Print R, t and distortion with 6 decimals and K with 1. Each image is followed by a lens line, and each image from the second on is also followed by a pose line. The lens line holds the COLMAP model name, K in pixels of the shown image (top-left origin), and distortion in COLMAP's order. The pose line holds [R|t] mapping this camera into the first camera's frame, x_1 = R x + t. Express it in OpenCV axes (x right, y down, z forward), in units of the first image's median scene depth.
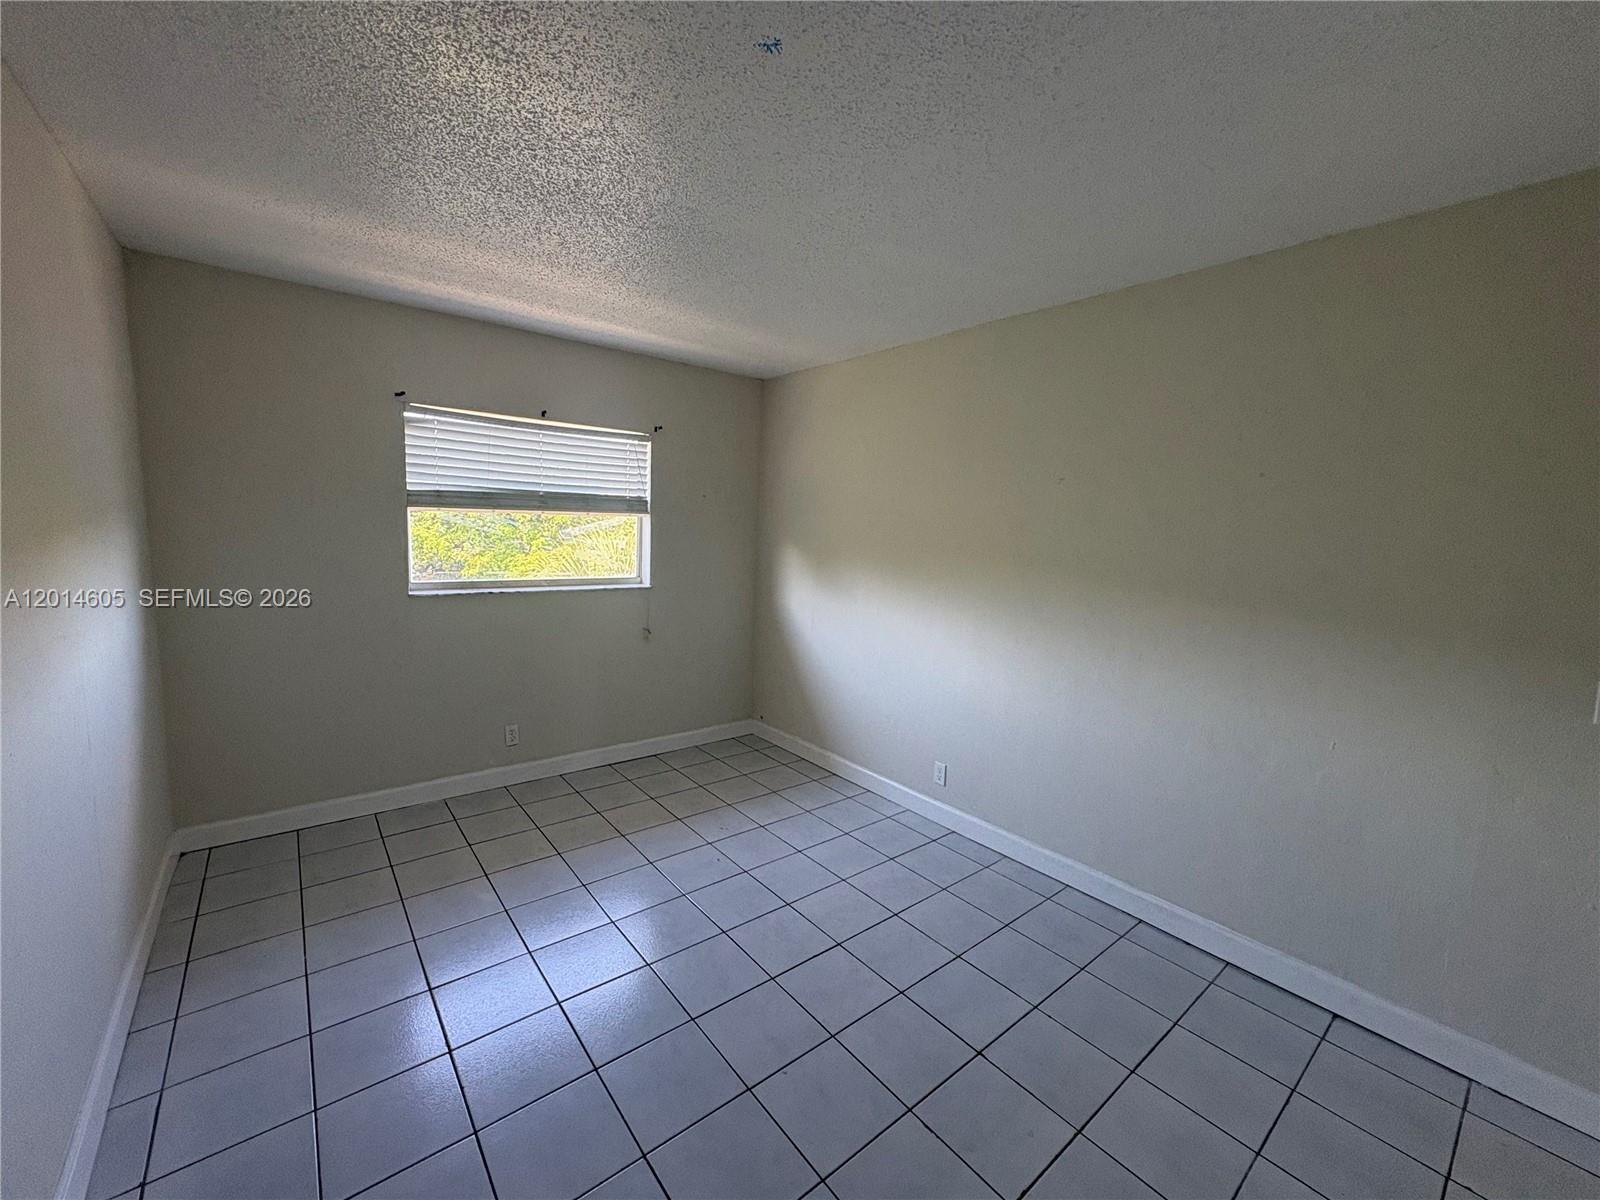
lens RADIAL K [[632.4, 0, 802.3], [0, 632.4, 597.4], [0, 0, 1]] dist [-0.004588, -0.000128]
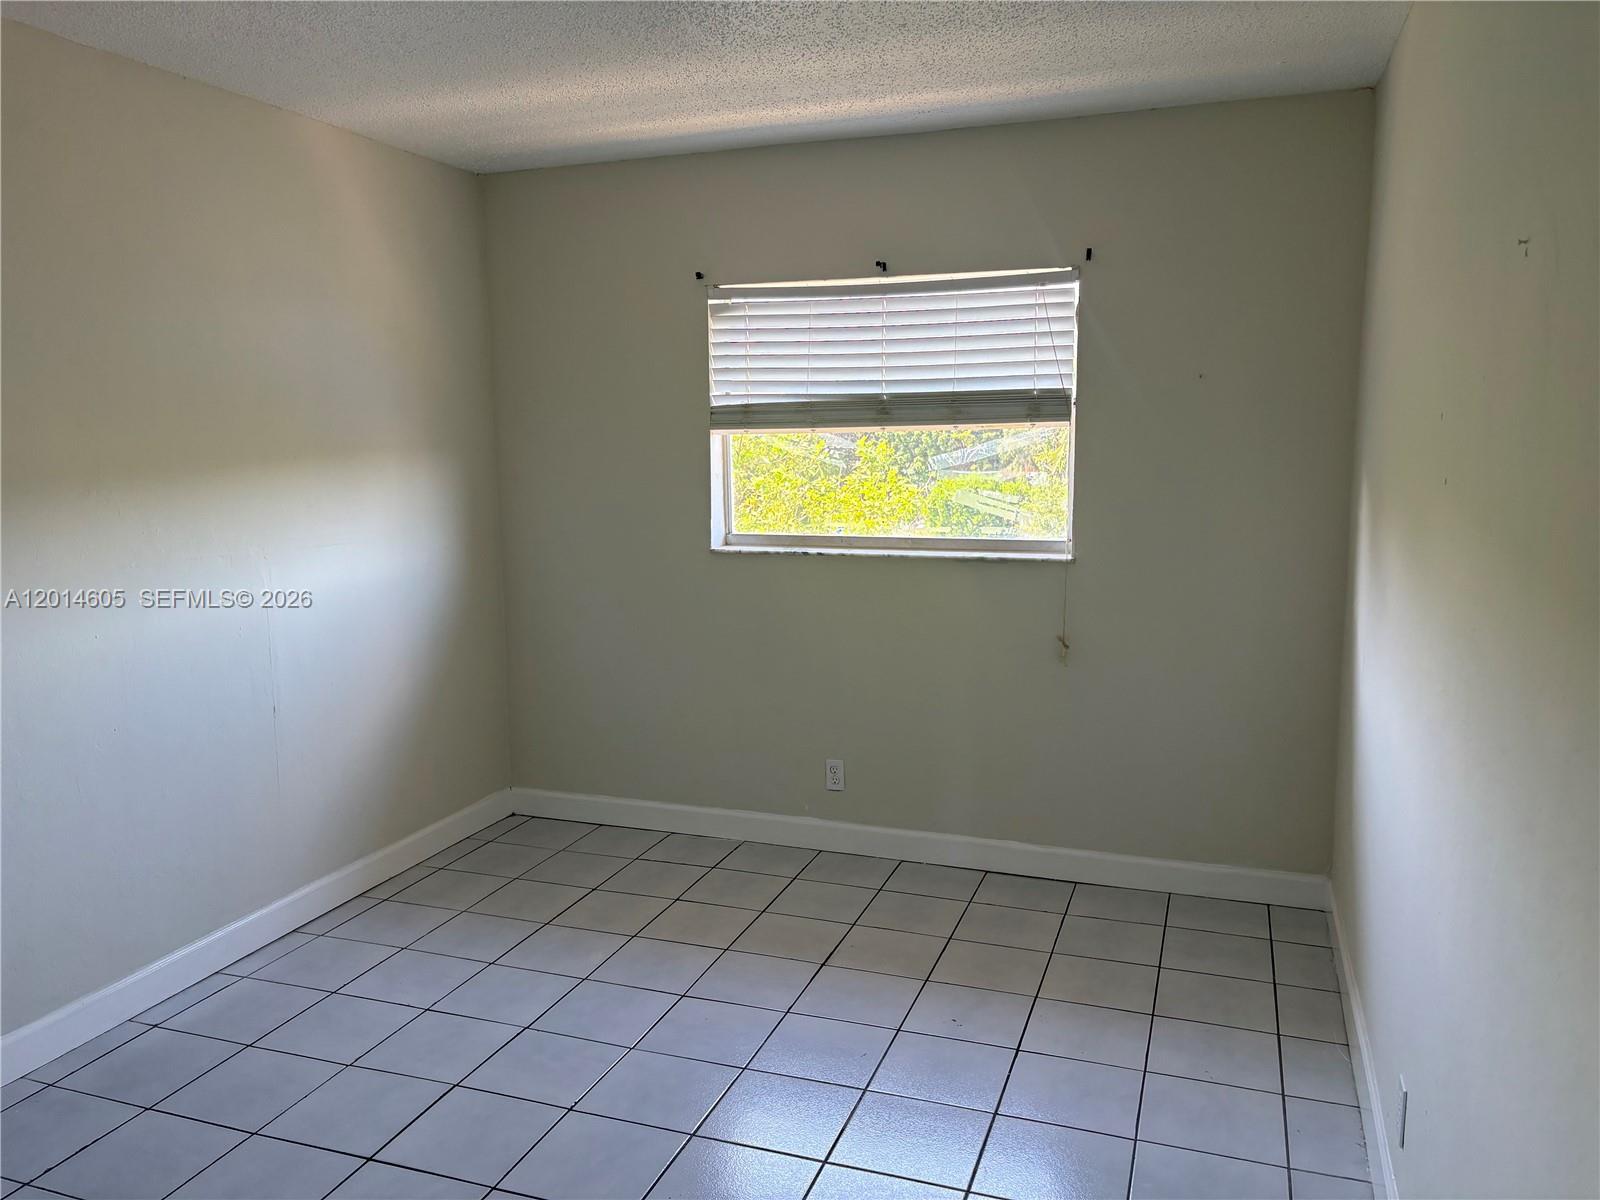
lens RADIAL K [[1215.9, 0, 804.5], [0, 1215.9, 608.1], [0, 0, 1]] dist [0.056471, -0.063787]
pose [[0.517602, 0.085103, -0.851378, 0.588129], [-0.068278, 0.995976, 0.058047, -0.023494], [0.852893, 0.028085, 0.521330, 0.325211]]
